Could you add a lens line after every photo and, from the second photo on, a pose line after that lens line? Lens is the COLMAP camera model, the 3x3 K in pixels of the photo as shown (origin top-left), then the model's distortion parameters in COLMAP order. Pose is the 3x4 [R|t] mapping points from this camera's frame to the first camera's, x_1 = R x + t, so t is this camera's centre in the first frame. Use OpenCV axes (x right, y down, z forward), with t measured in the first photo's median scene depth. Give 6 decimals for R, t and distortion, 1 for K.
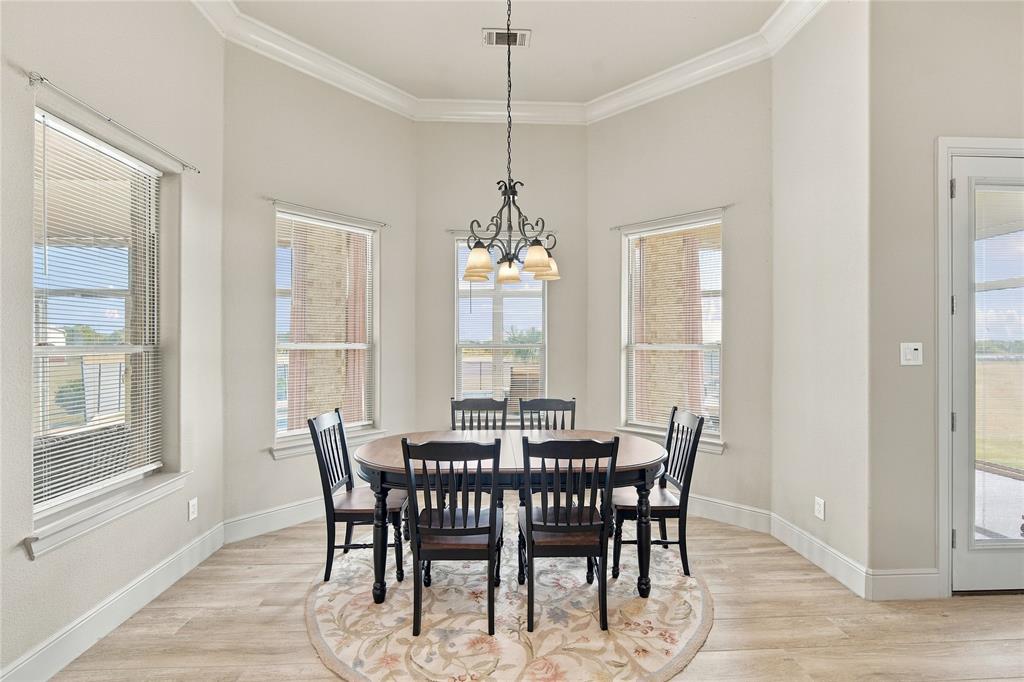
lens RADIAL K [[451.3, 0, 515.1], [0, 451.3, 344.7], [0, 0, 1]] dist [-0.015924, -0.000338]
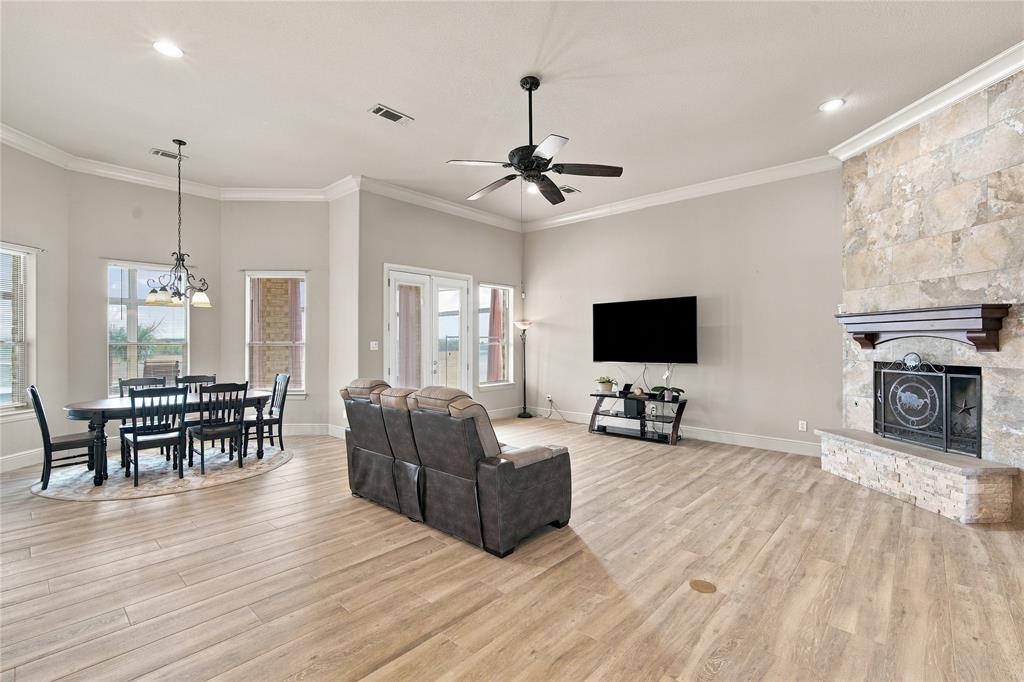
lens RADIAL K [[451.3, 0, 515.1], [0, 451.3, 344.7], [0, 0, 1]] dist [-0.015924, -0.000338]
pose [[0.699396, -0.001107, 0.714733, -0.371116], [-0.000153, 0.999999, 0.001699, 0.008729], [-0.714734, -0.001298, 0.699395, -1.289086]]
